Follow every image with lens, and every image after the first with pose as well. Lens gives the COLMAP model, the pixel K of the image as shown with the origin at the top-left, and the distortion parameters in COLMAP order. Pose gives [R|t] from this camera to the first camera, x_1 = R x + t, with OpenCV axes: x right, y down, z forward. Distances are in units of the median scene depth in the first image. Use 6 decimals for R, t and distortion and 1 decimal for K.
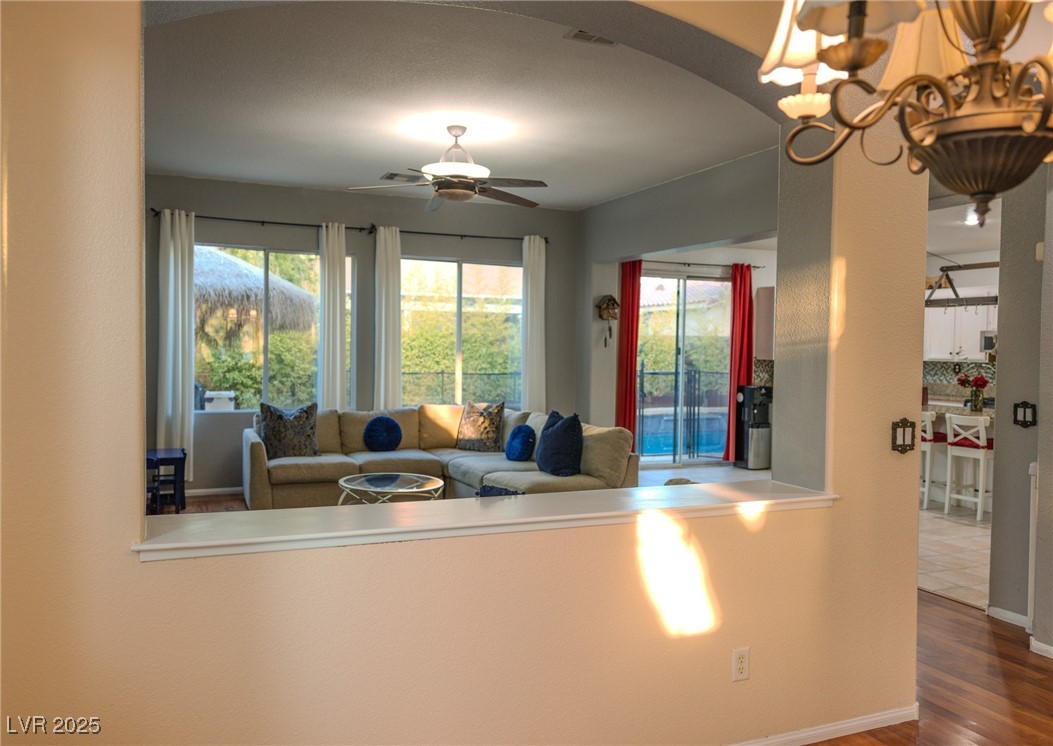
lens RADIAL K [[840.3, 0, 526.5], [0, 840.3, 373.0], [0, 0, 1]] dist [-0.006759, -0.004409]
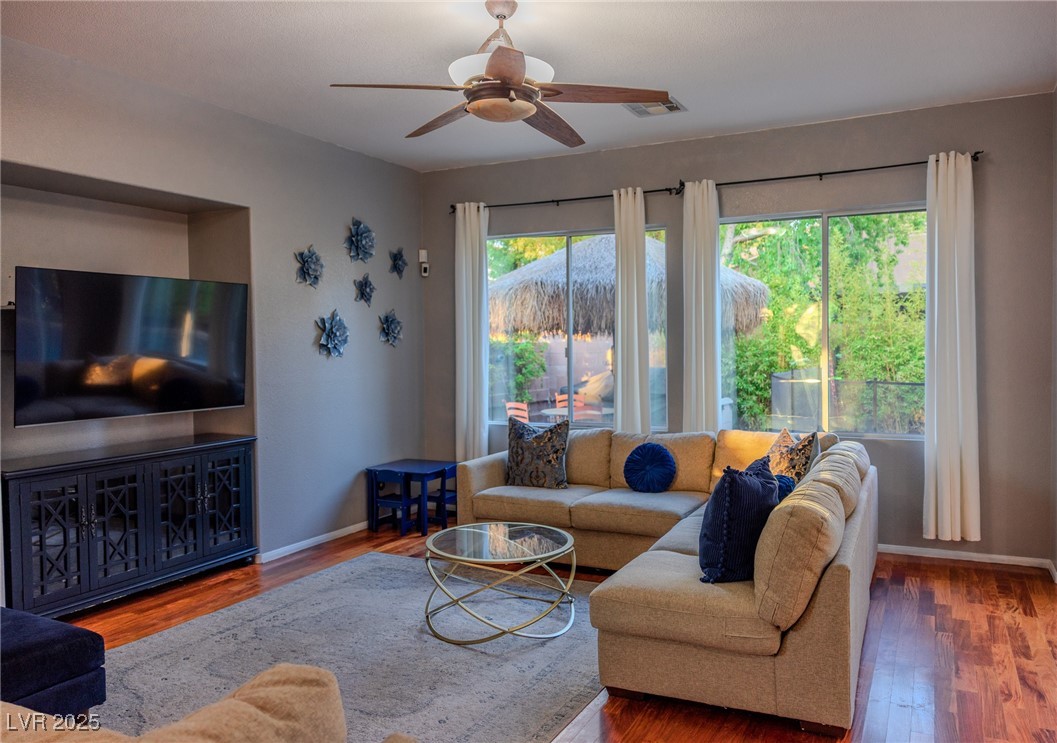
lens RADIAL K [[830.7, 0, 528.5], [0, 830.7, 371.5], [0, 0, 1]] dist [0.006490, 0.000825]
pose [[0.641575, 0.003125, -0.767054, 0.294654], [-0.004256, 0.999991, 0.000513, -0.009648], [0.767049, 0.002935, 0.641582, 0.432347]]
